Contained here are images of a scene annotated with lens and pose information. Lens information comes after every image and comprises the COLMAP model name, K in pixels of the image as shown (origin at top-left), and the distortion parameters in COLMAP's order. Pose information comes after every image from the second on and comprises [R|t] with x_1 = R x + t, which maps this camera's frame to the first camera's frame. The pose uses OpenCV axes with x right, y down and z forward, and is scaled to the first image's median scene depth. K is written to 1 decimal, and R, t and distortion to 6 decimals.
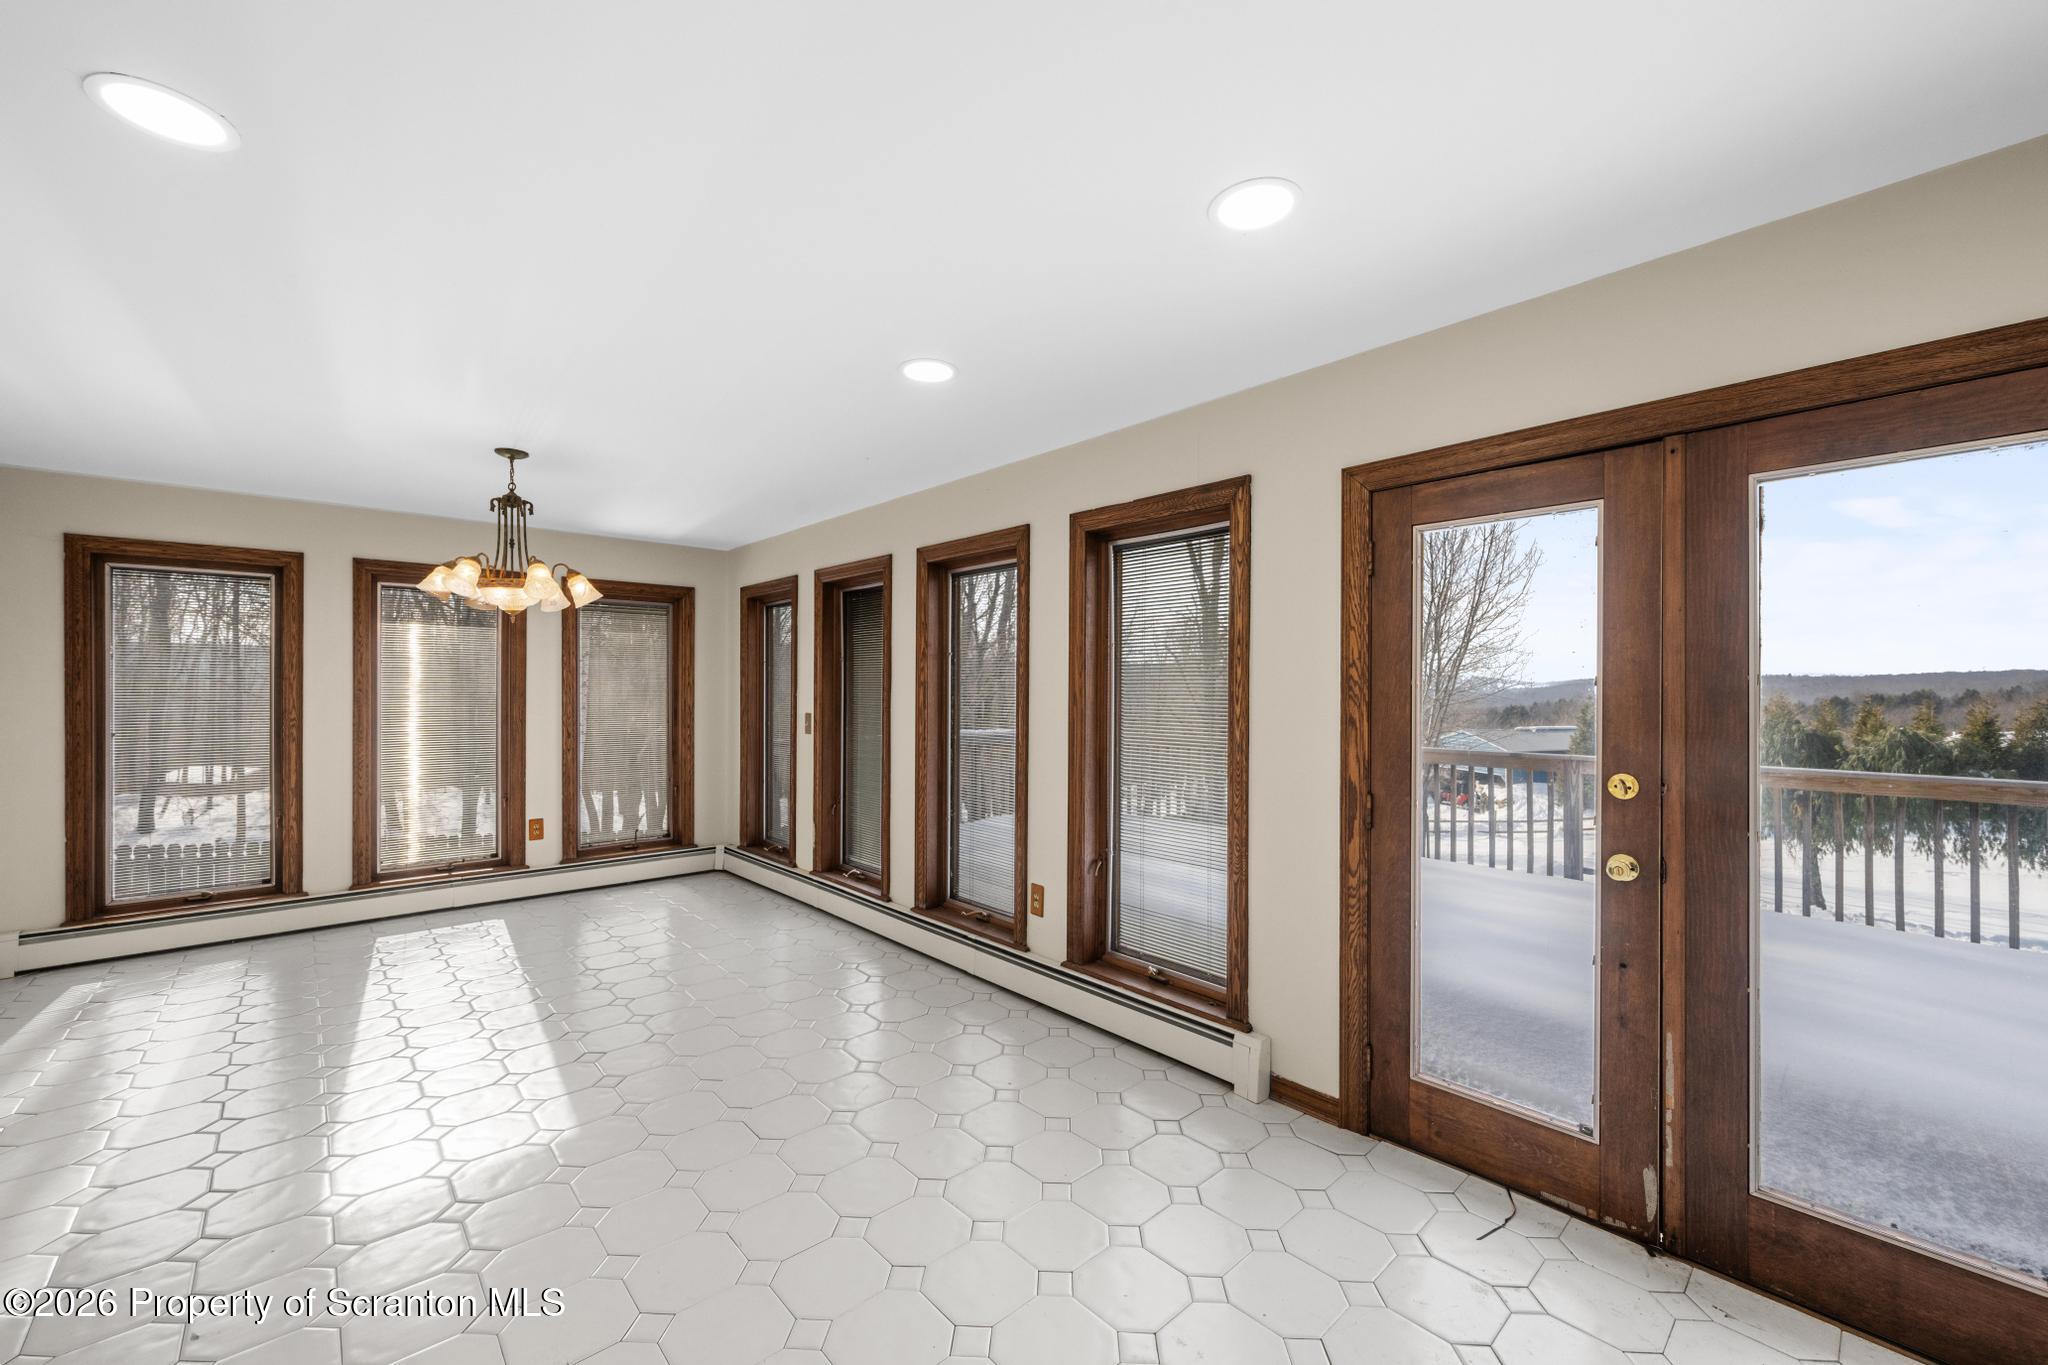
lens RADIAL K [[811.2, 0, 1027.9], [0, 811.2, 691.8], [0, 0, 1]] dist [-0.005945, 0.000709]
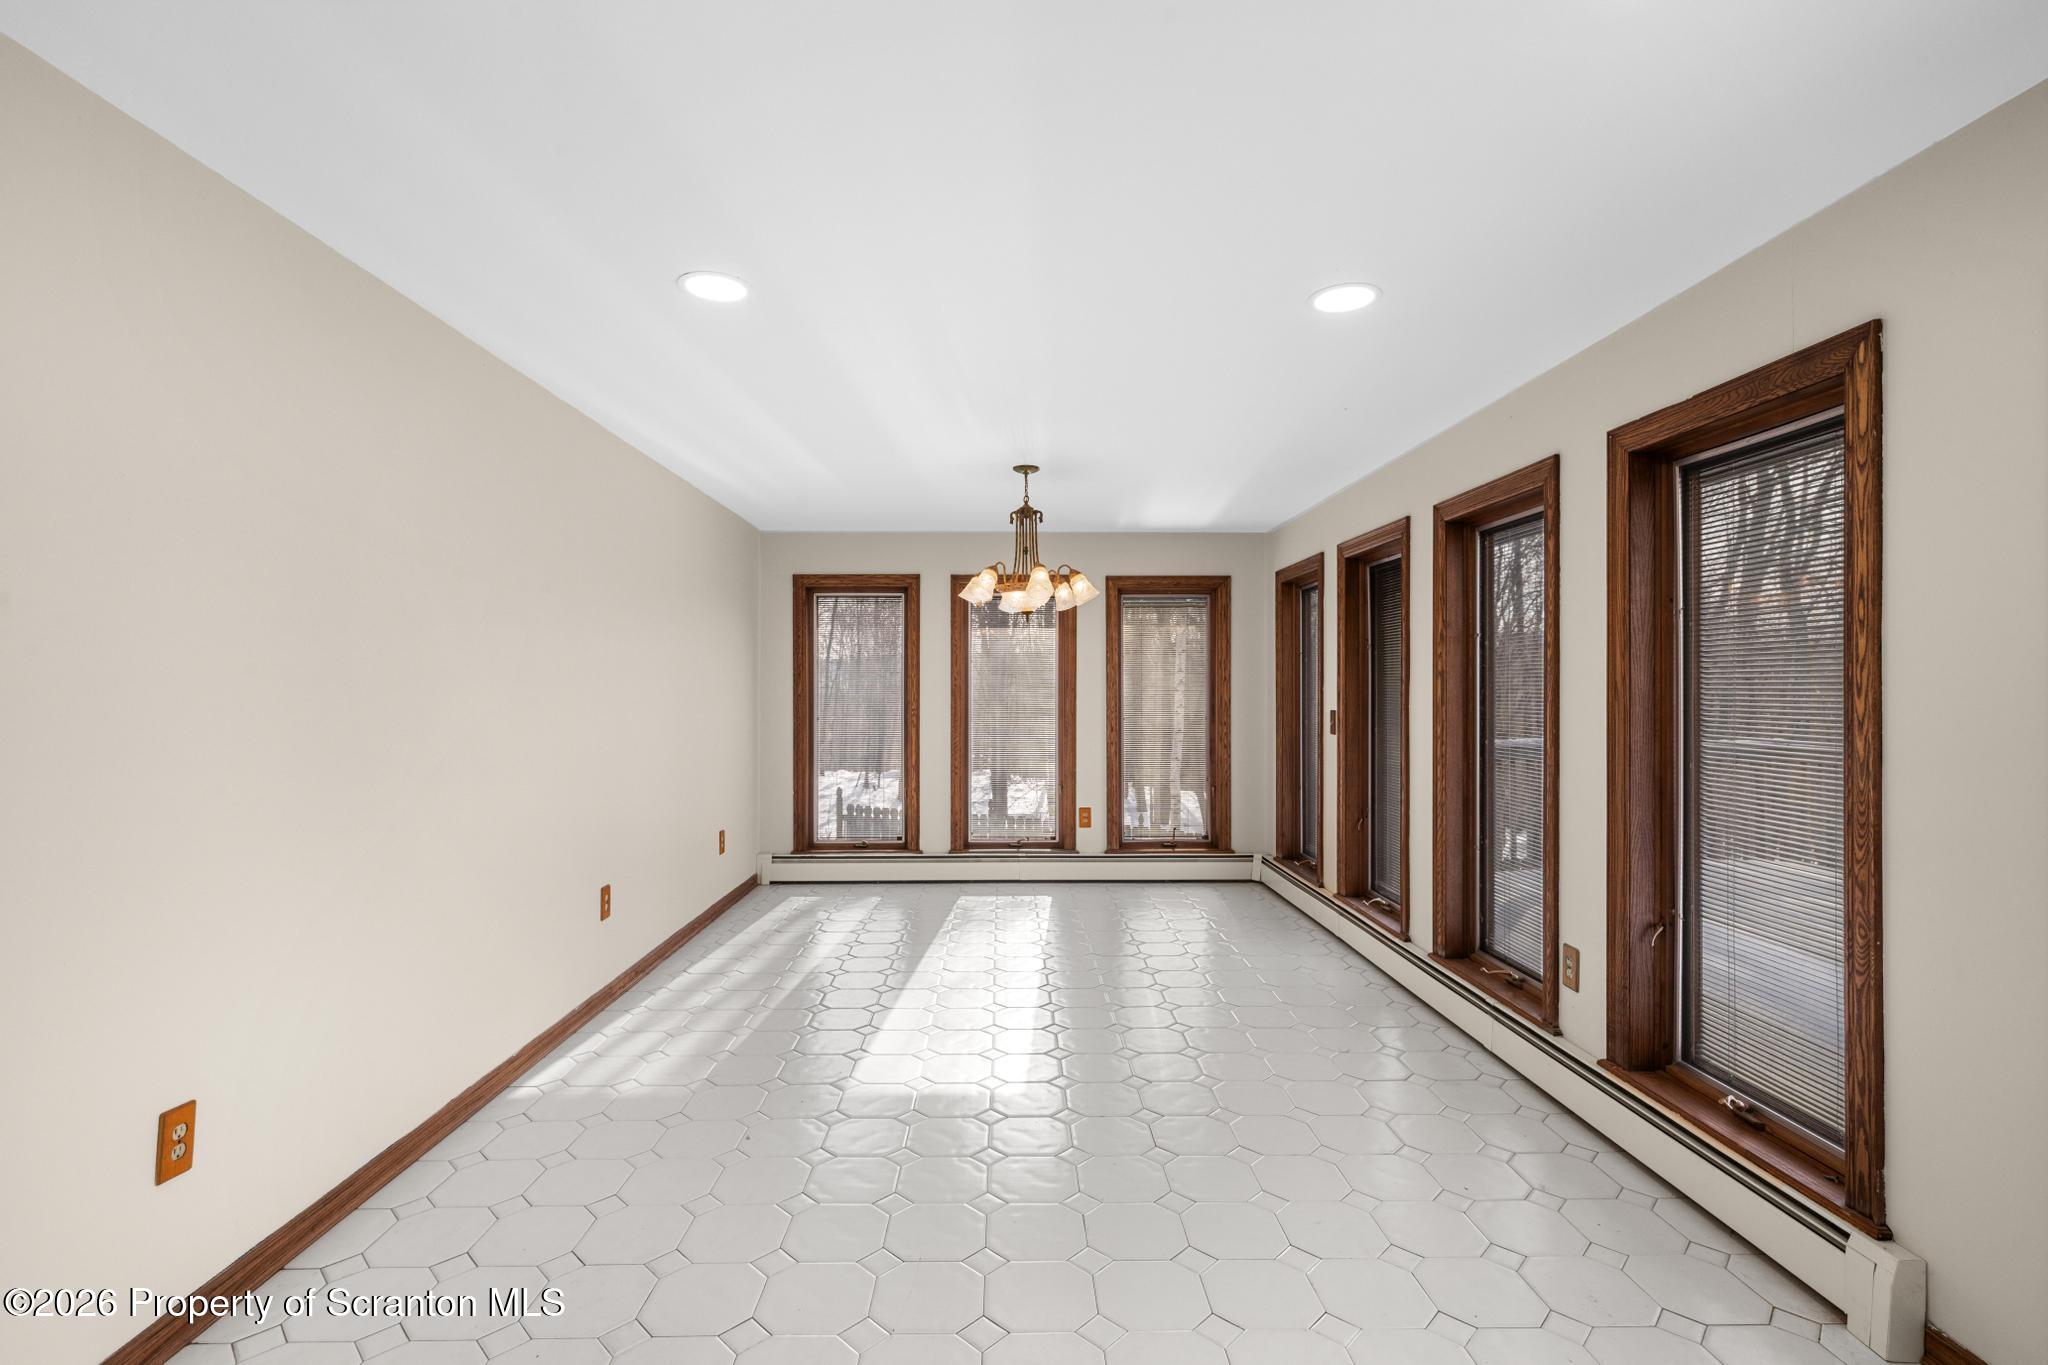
lens RADIAL K [[941.0, 0, 1021.9], [0, 941.0, 683.2], [0, 0, 1]] dist [-0.004458, -0.000966]
pose [[0.747233, -0.006299, -0.664533, 0.189279], [-0.000326, 0.999951, -0.009845, 0.009077], [0.664562, 0.007573, 0.747194, 0.036275]]
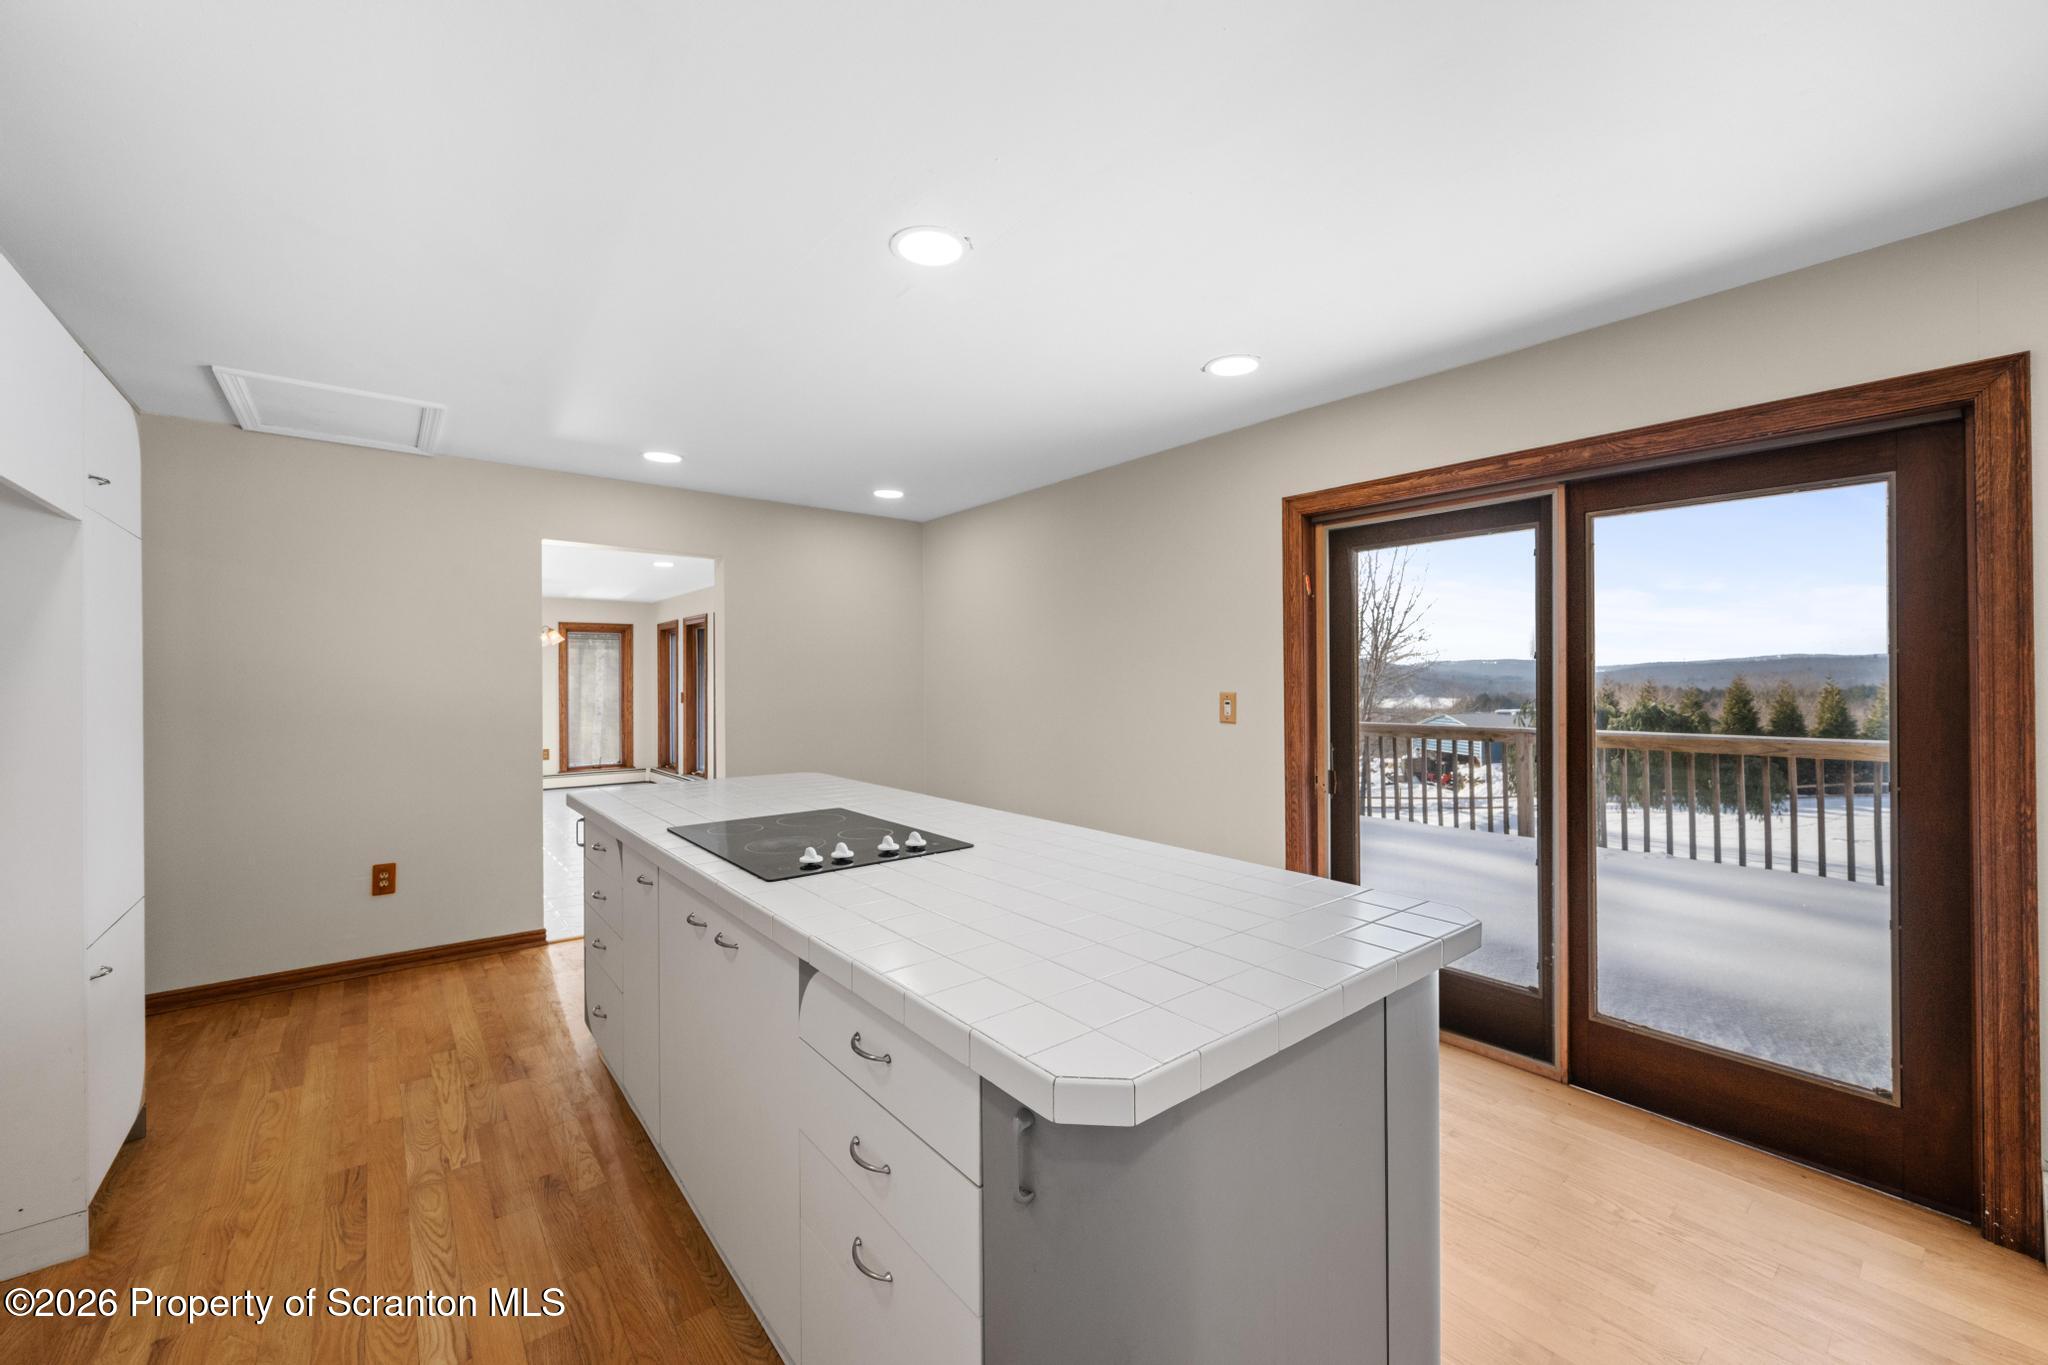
lens RADIAL K [[811.2, 0, 1035.8], [0, 811.2, 673.6], [0, 0, 1]] dist [-0.005945, 0.000709]
pose [[0.998142, -0.010504, -0.060017, 0.857611], [0.009906, 0.999898, -0.010254, 0.012092], [0.060118, 0.009640, 0.998145, -1.083434]]
